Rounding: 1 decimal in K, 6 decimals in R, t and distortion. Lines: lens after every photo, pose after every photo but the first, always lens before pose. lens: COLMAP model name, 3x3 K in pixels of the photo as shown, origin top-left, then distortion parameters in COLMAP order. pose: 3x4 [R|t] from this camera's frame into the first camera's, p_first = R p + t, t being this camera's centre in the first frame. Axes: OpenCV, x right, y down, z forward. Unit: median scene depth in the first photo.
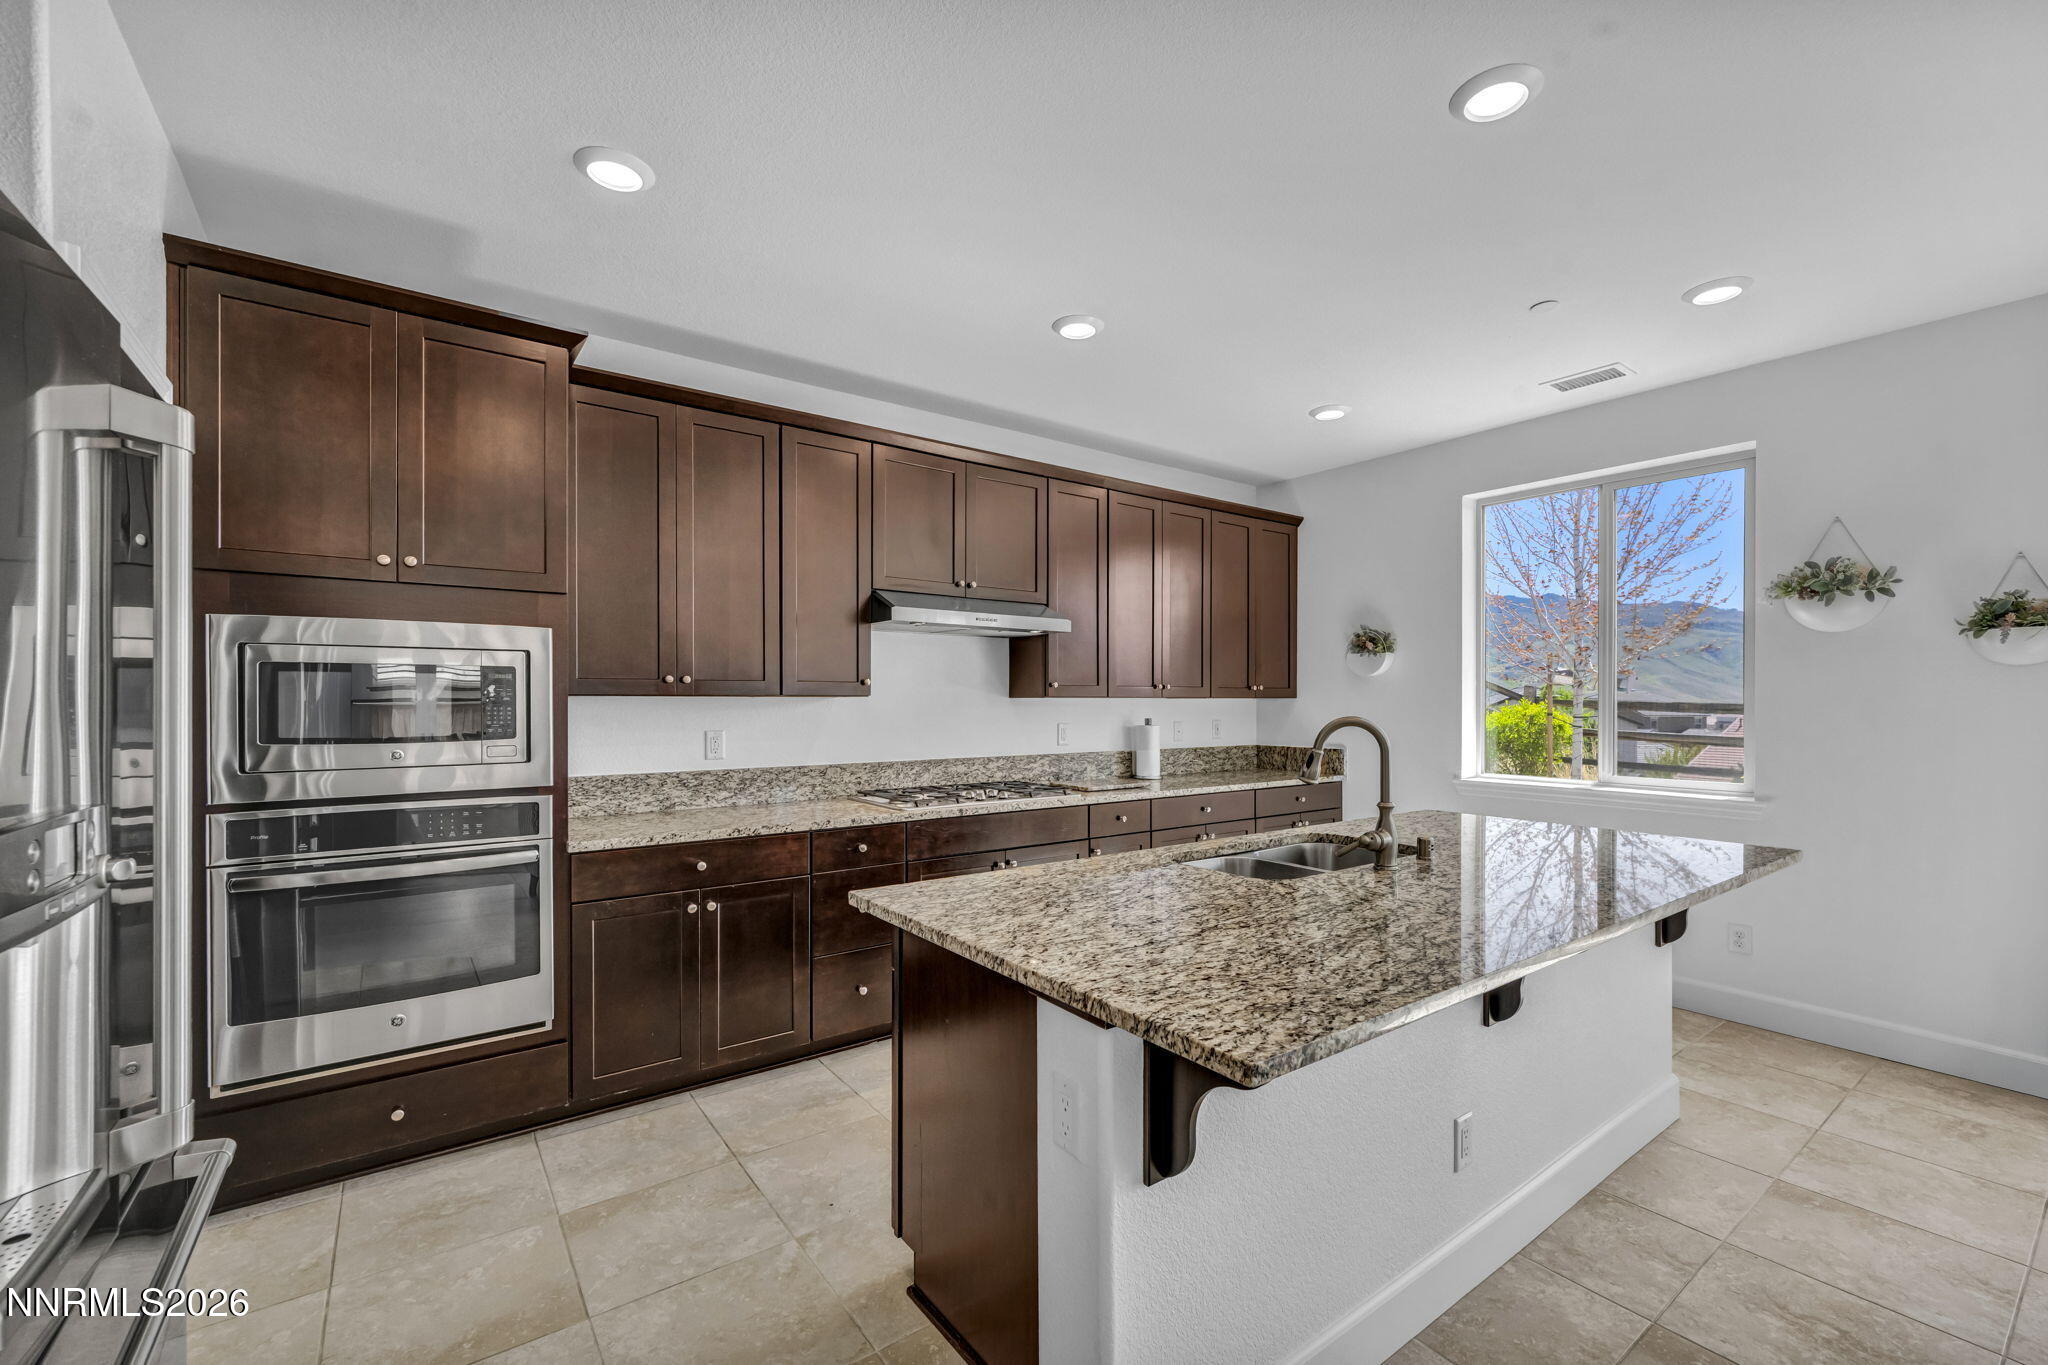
lens RADIAL K [[818.7, 0, 1015.7], [0, 818.7, 697.8], [0, 0, 1]] dist [-0.001096, 0.000109]
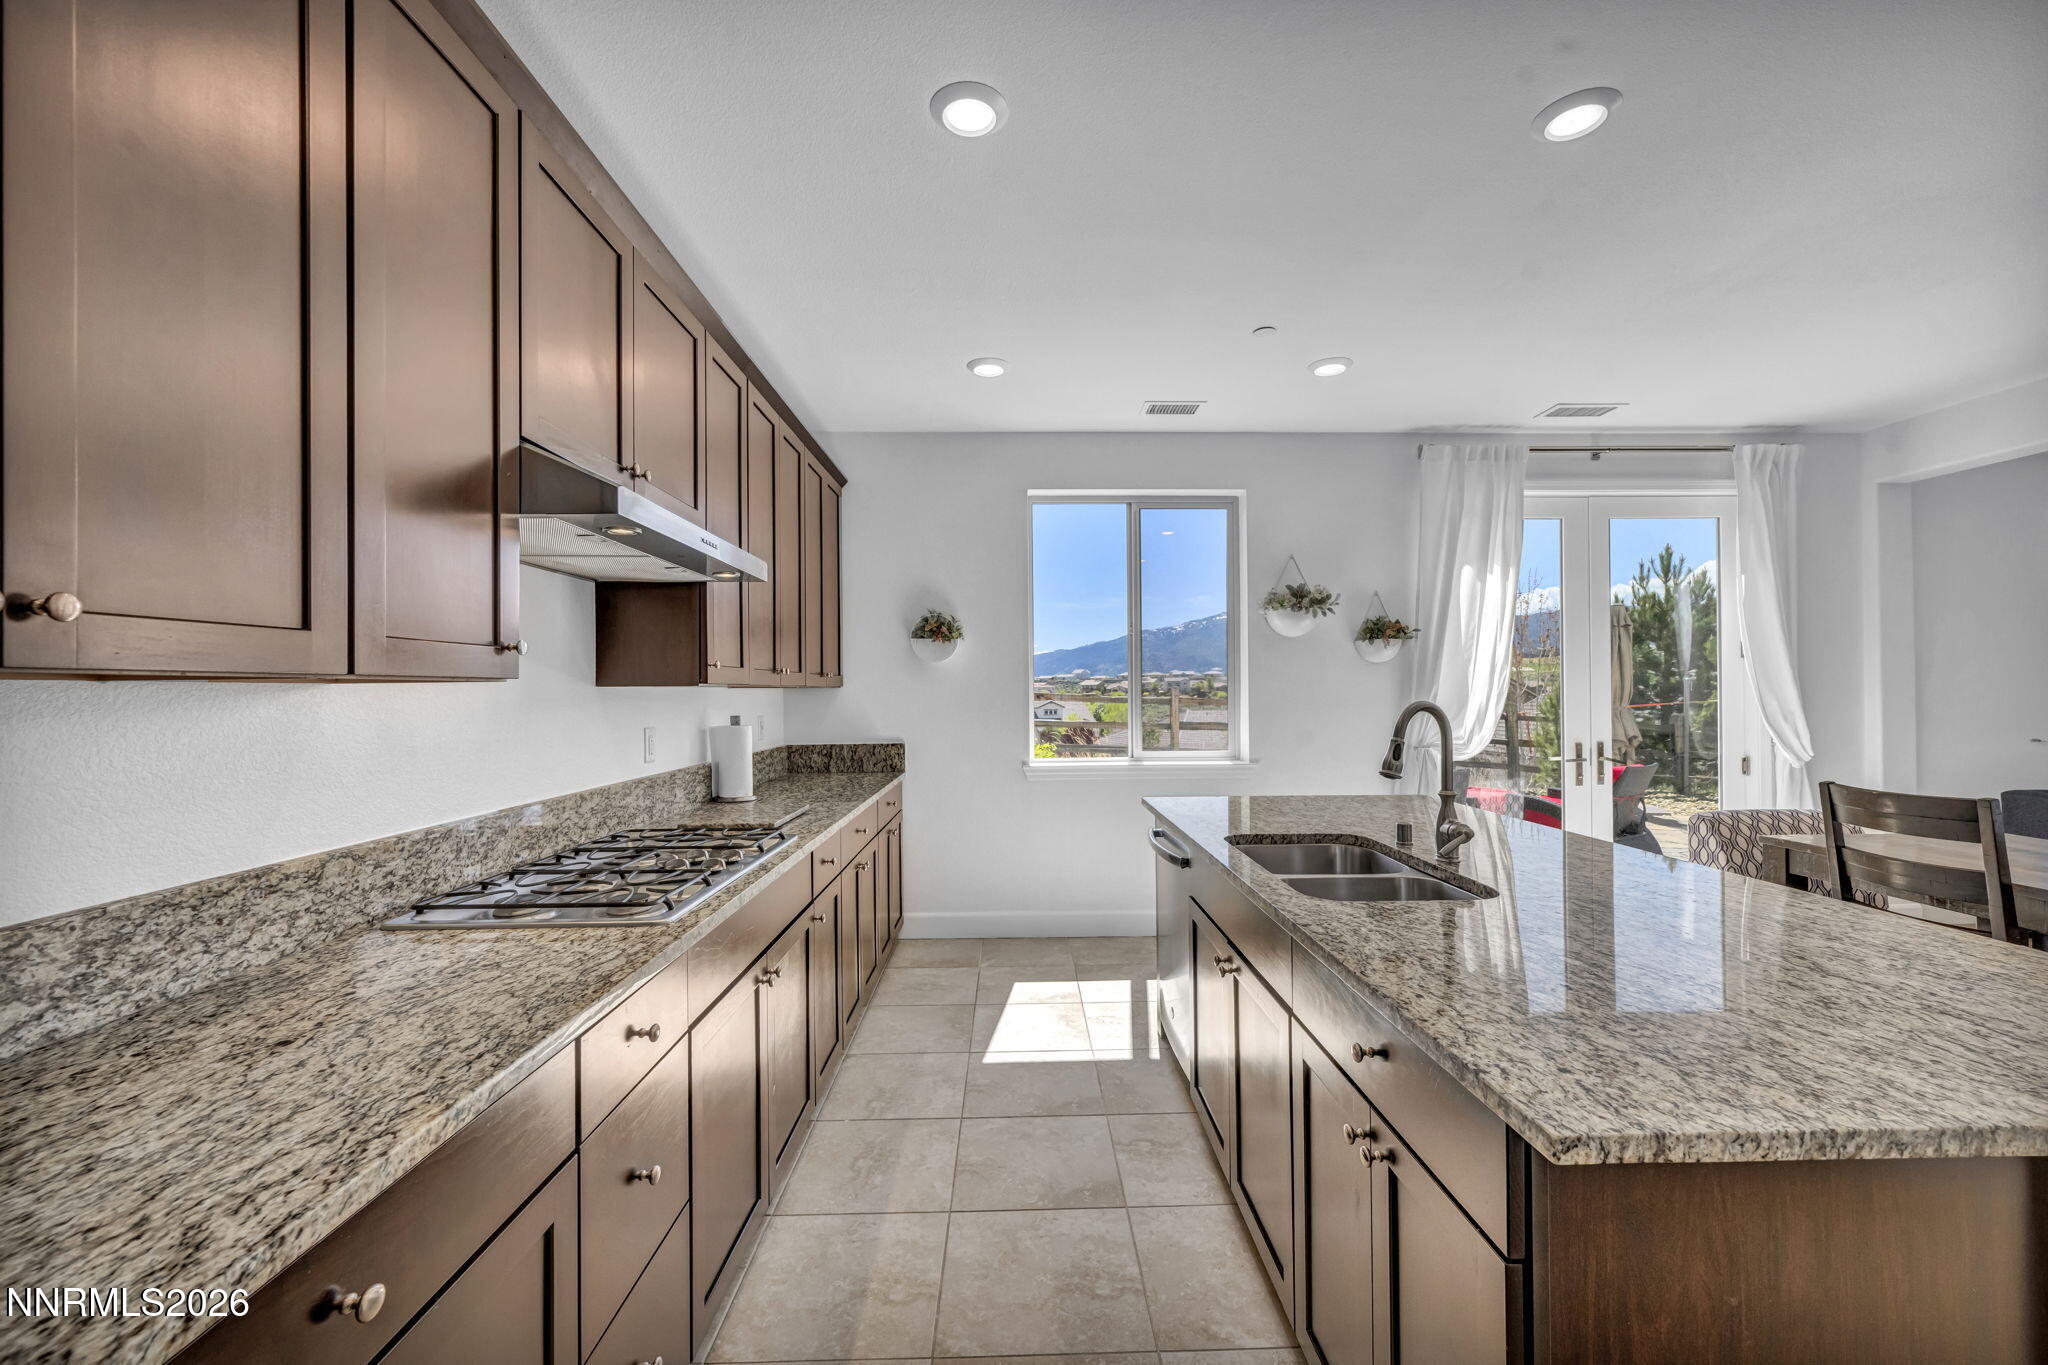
lens RADIAL K [[818.7, 0, 1011.0], [0, 818.7, 685.2], [0, 0, 1]] dist [-0.001096, 0.000109]
pose [[0.580440, 0.000401, 0.814303, -0.319458], [0.006240, 0.999968, -0.004940, 0.003658], [-0.814279, 0.007949, 0.580419, 0.446546]]
